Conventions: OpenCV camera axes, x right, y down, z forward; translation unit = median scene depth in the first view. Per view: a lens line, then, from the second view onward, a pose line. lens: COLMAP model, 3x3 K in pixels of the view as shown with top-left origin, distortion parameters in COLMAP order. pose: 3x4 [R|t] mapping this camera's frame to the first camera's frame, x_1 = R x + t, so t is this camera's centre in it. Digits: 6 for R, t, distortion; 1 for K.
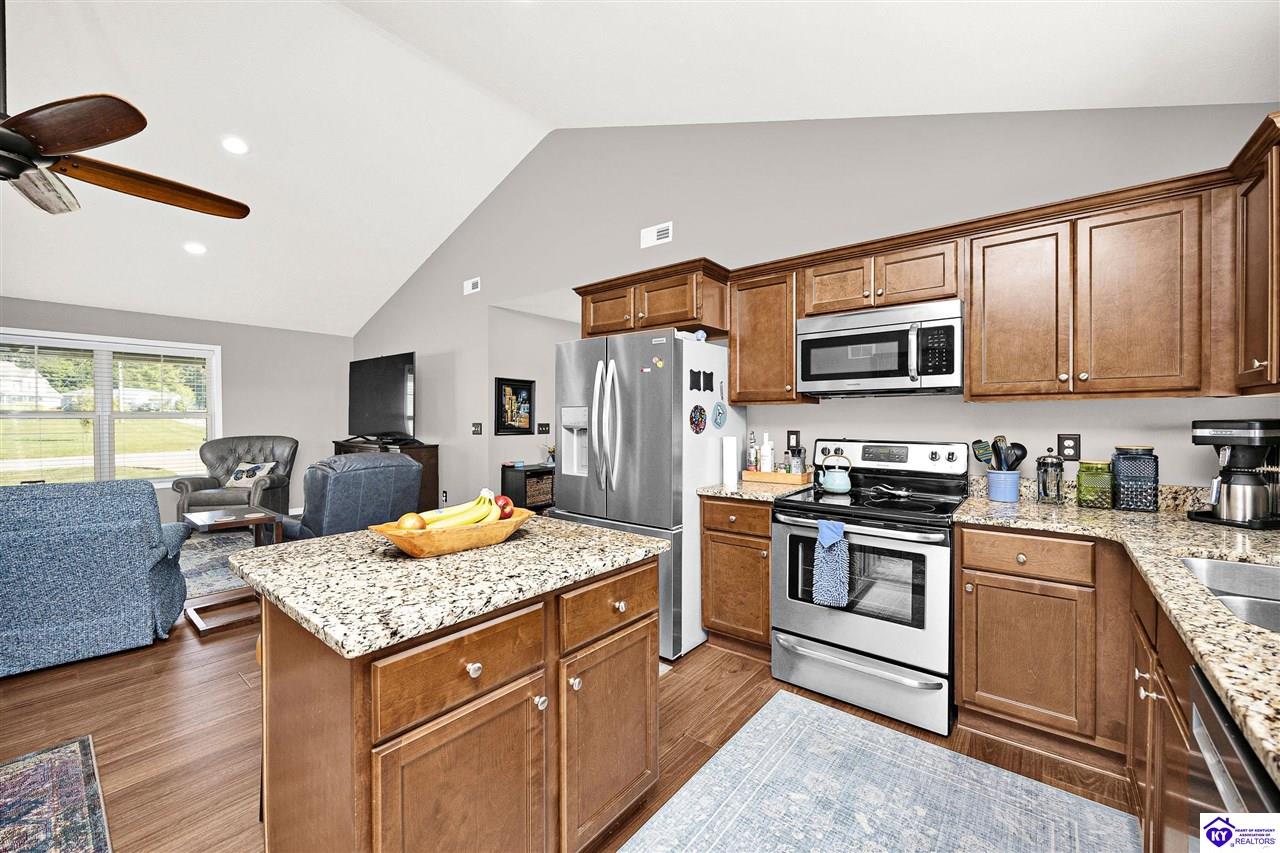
lens RADIAL K [[491.9, 0, 646.3], [0, 491.9, 420.4], [0, 0, 1]] dist [-0.005261, -0.000187]
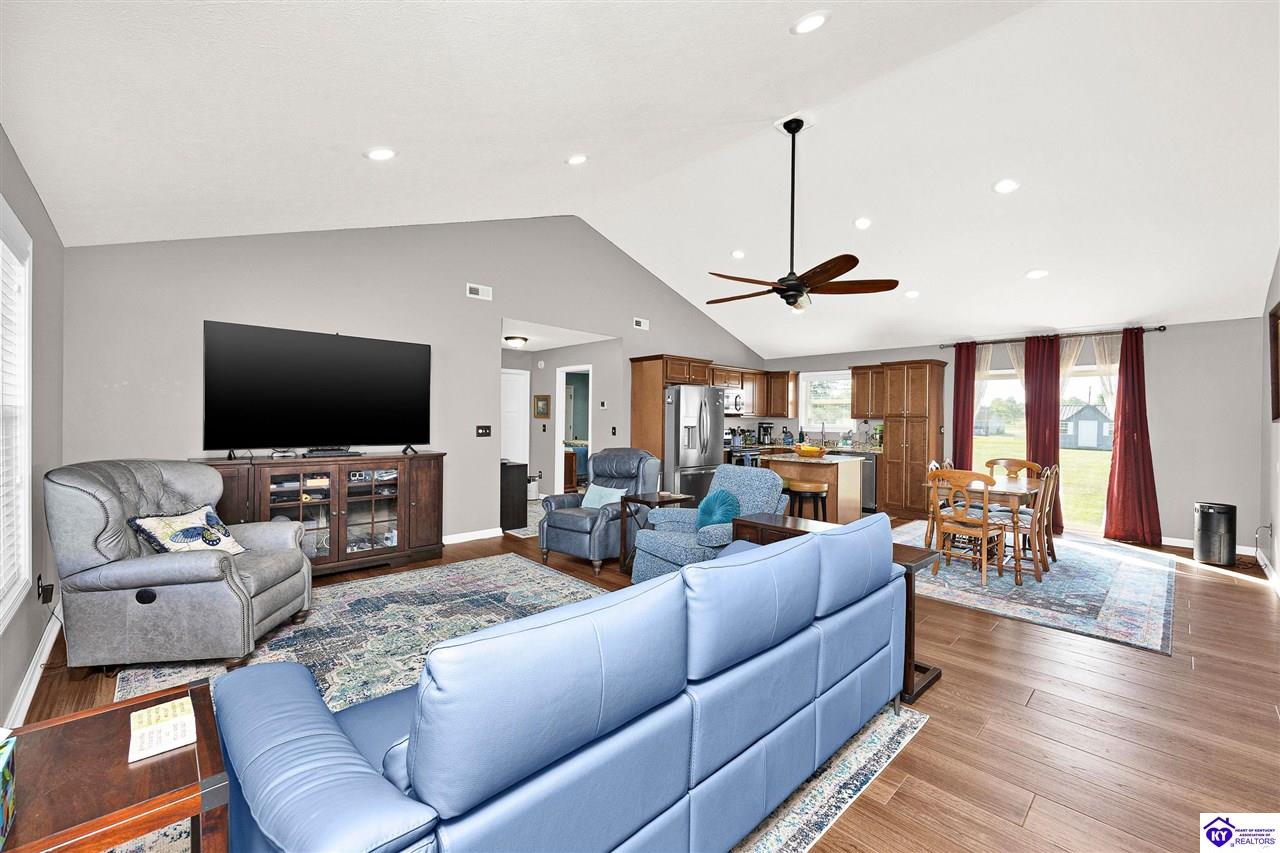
lens RADIAL K [[514.2, 0, 646.1], [0, 514.2, 419.9], [0, 0, 1]] dist [-0.003679, -0.000799]
pose [[0.134228, -0.001810, 0.990949, -2.979834], [-0.007649, 0.999967, 0.002862, -0.026758], [-0.990921, -0.007964, 0.134210, 1.120461]]
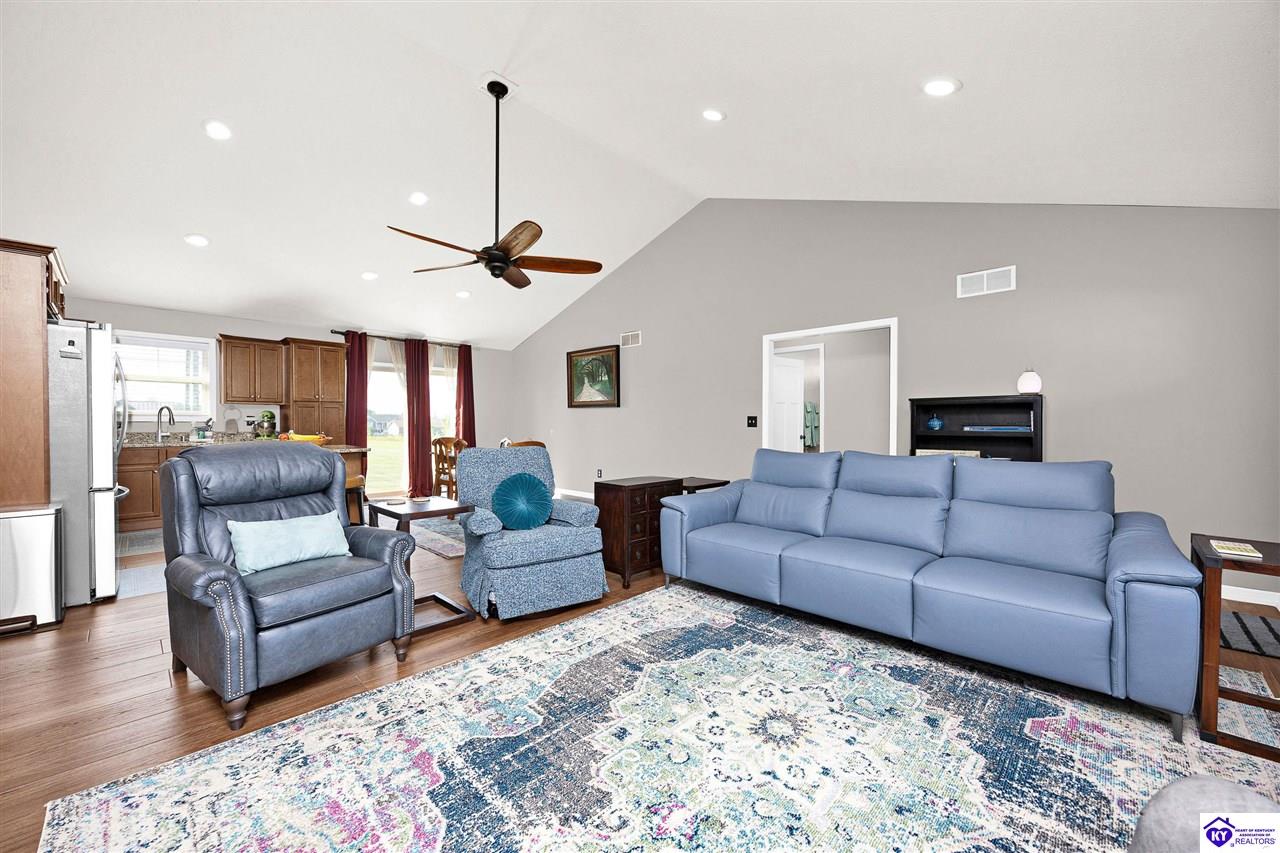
lens RADIAL K [[491.9, 0, 622.9], [0, 491.9, 433.6], [0, 0, 1]] dist [-0.005261, -0.000187]
pose [[-0.993547, -0.004029, 0.113348, -1.740374], [-0.001221, 0.999691, 0.024835, 0.054936], [-0.113413, 0.024536, -0.993245, 2.446852]]
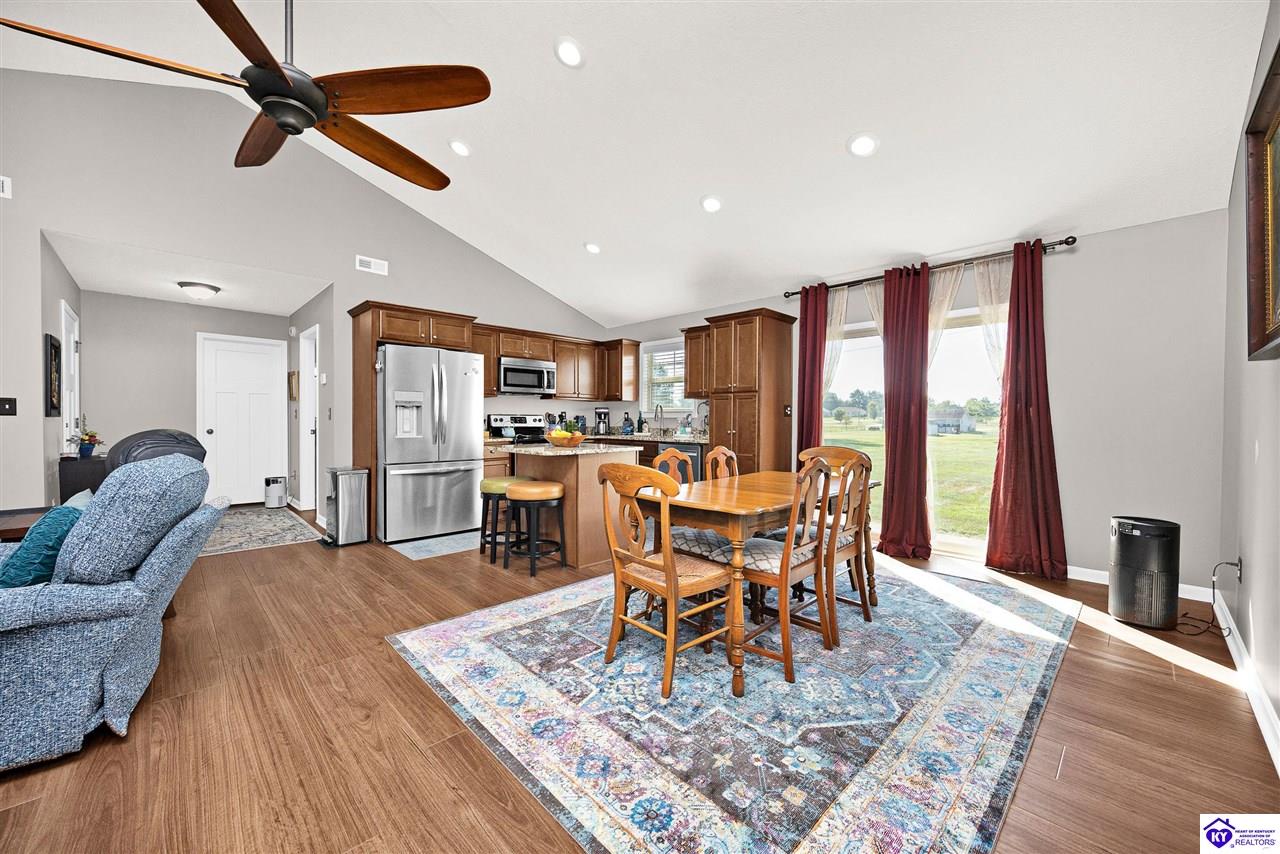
lens RADIAL K [[491.9, 0, 642.4], [0, 491.9, 428.6], [0, 0, 1]] dist [-0.005261, -0.000187]
pose [[0.122387, -0.018727, 0.992306, -1.914005], [-0.003160, 0.999810, 0.019259, 0.067121], [-0.992477, -0.005493, 0.122305, 0.154229]]
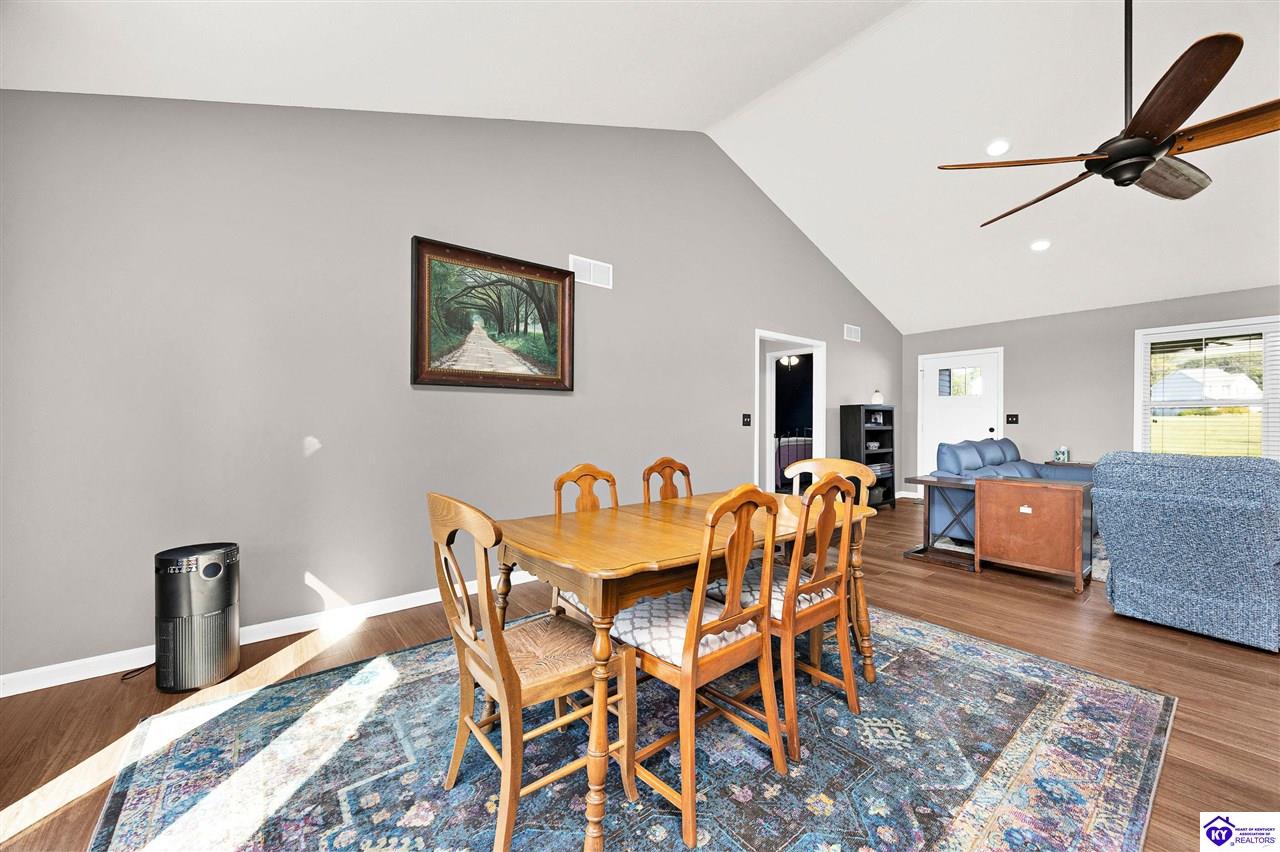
lens RADIAL K [[491.9, 0, 640.4], [0, 491.9, 422.5], [0, 0, 1]] dist [-0.005261, -0.000187]
pose [[-0.213468, 0.002386, -0.976947, 0.049261], [-0.004516, 0.999984, 0.003429, 0.059284], [0.976940, 0.005144, -0.213454, 0.096648]]
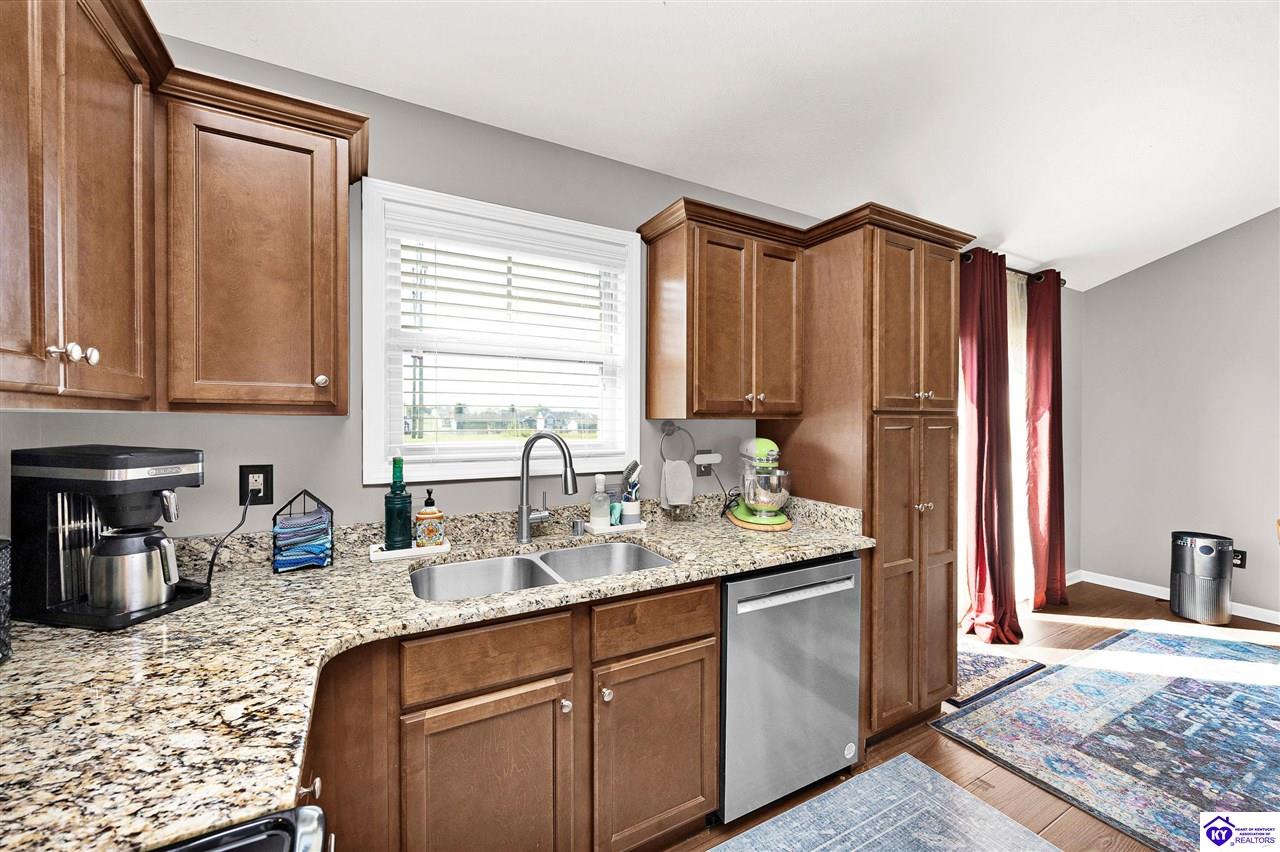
lens RADIAL K [[491.9, 0, 642.5], [0, 491.9, 421.5], [0, 0, 1]] dist [-0.005261, -0.000187]
pose [[-0.923495, 0.001291, 0.383609, 0.272055], [0.002417, 0.999994, 0.002454, -0.030764], [-0.383603, 0.003194, -0.923492, 1.001841]]
